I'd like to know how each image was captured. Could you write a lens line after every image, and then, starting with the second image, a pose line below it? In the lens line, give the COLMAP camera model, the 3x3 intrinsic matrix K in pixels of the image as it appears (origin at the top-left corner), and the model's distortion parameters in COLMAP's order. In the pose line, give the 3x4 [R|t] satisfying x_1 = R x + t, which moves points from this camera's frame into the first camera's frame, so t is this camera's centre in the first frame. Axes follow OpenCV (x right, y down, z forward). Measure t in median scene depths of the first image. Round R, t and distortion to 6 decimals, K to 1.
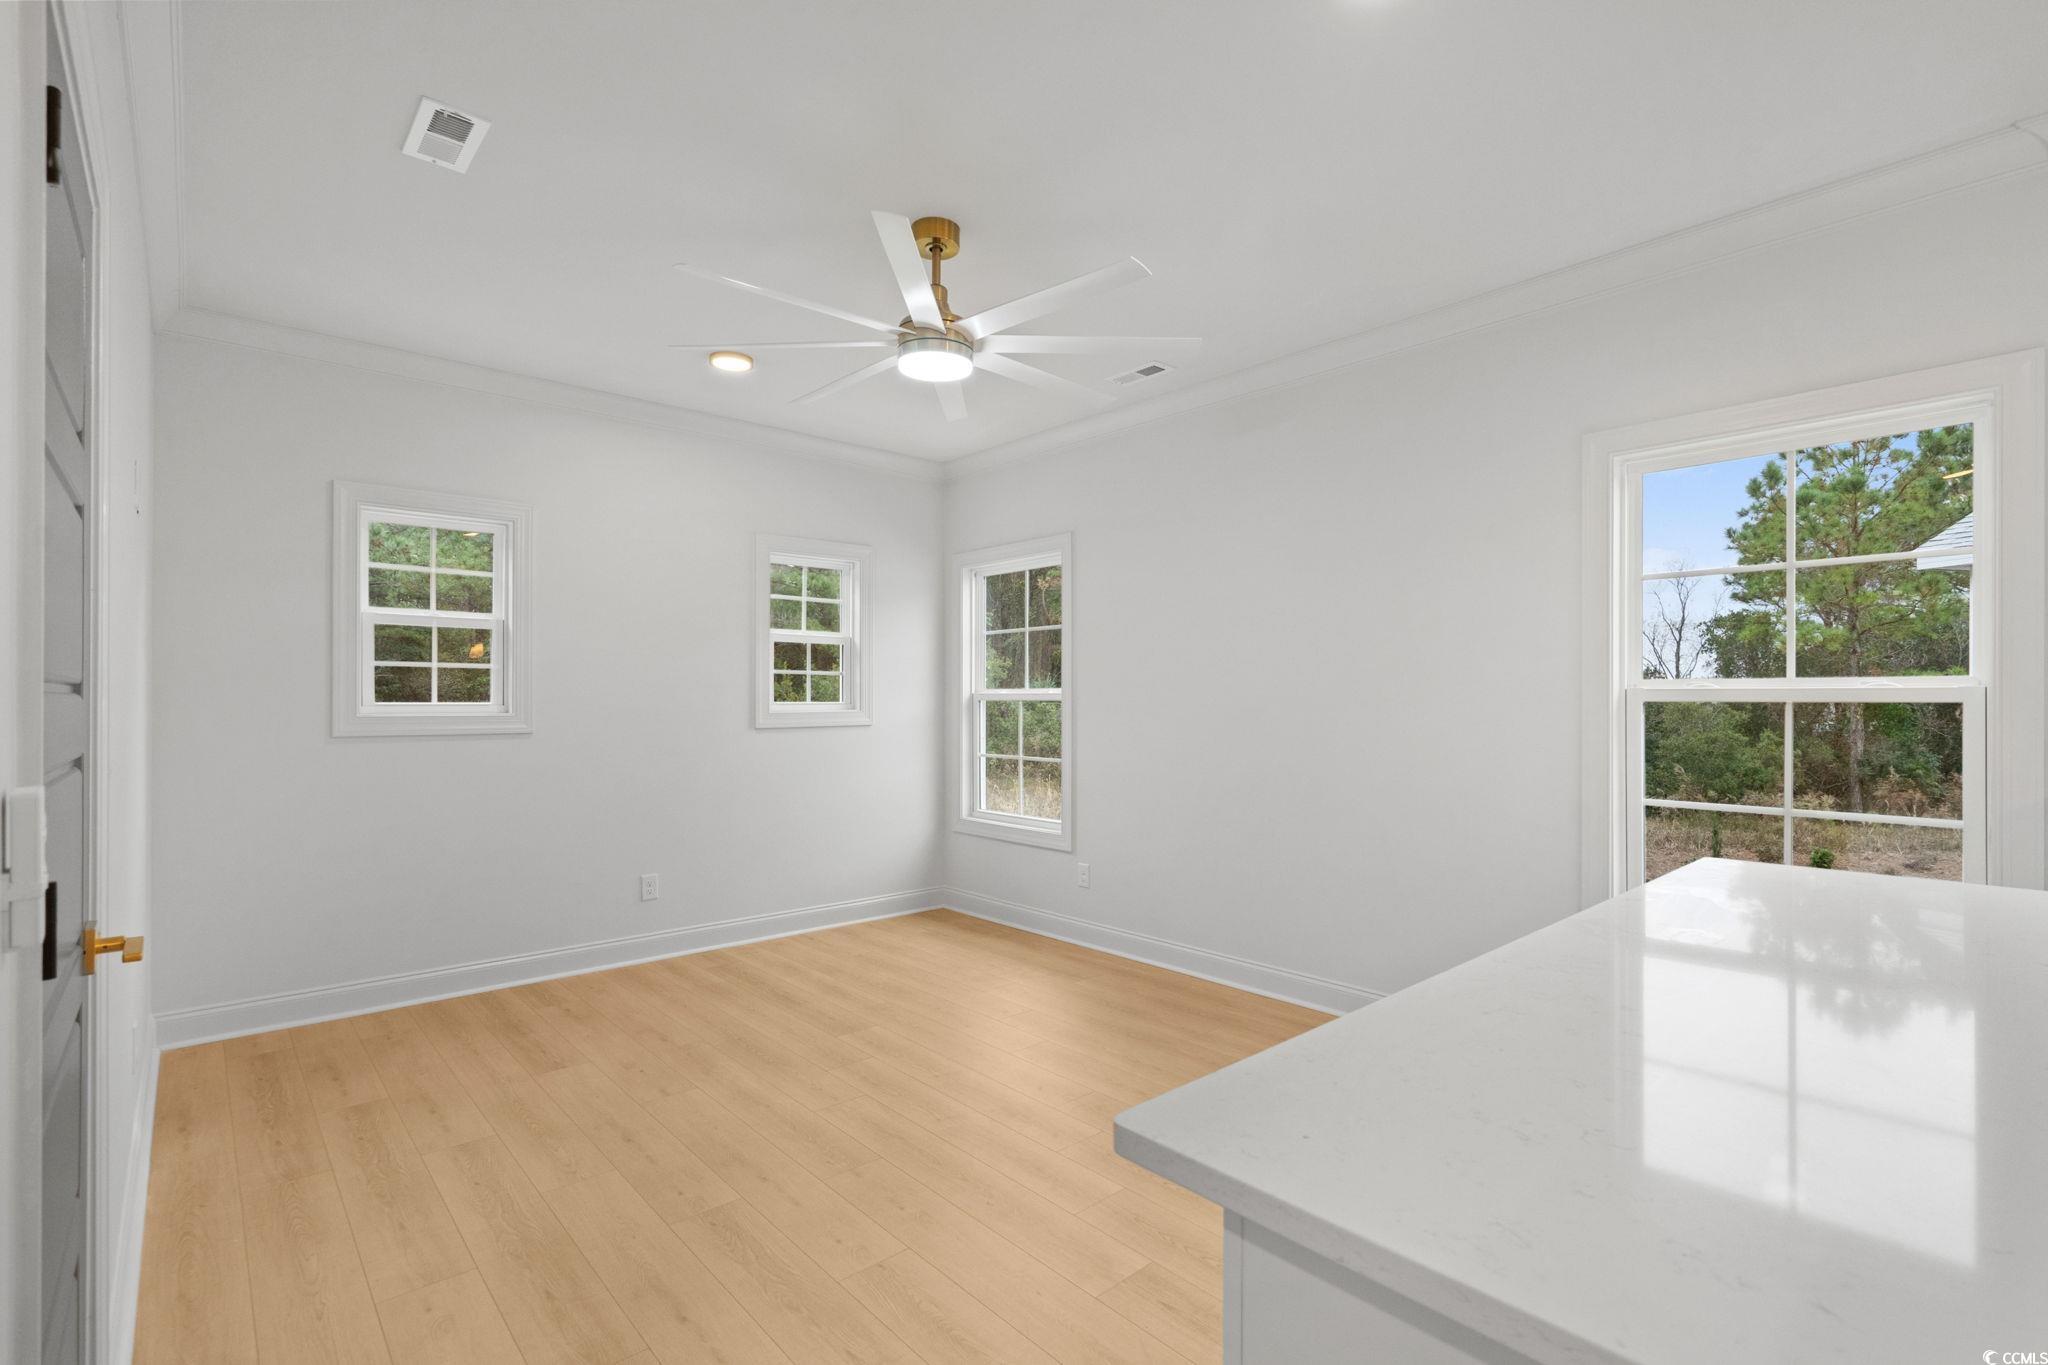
lens RADIAL K [[932.3, 0, 1011.0], [0, 932.3, 694.2], [0, 0, 1]] dist [0.001506, 0.000366]
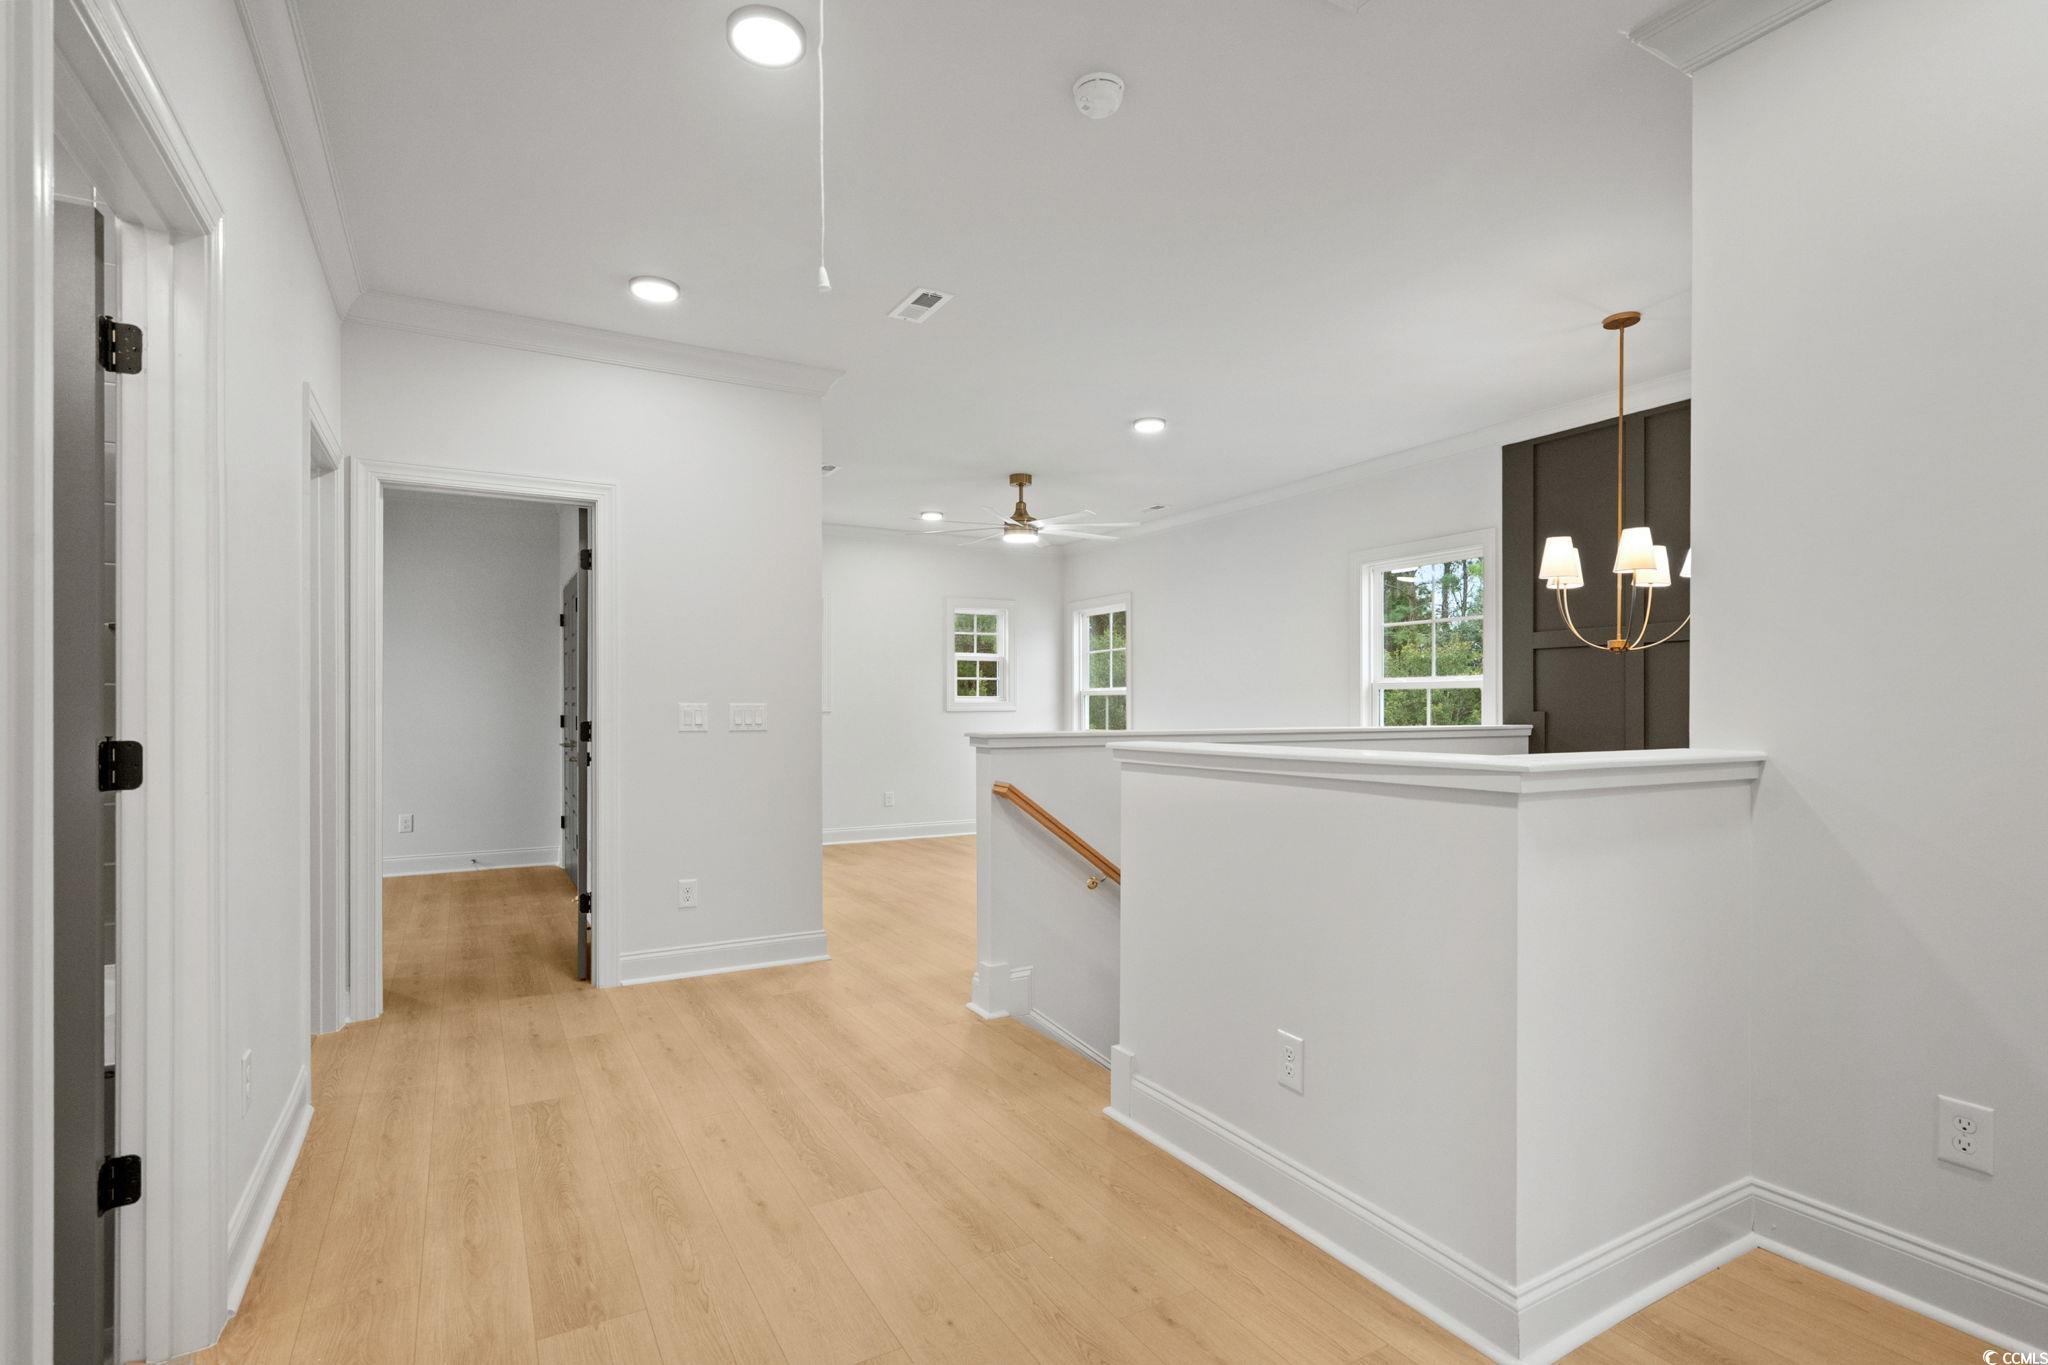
lens RADIAL K [[932.3, 0, 1024.4], [0, 932.3, 691.3], [0, 0, 1]] dist [0.001506, 0.000366]
pose [[0.980777, -0.007480, -0.194986, 0.184774], [0.006430, 0.999961, -0.006014, 0.009825], [0.195024, 0.004645, 0.980787, -0.601620]]
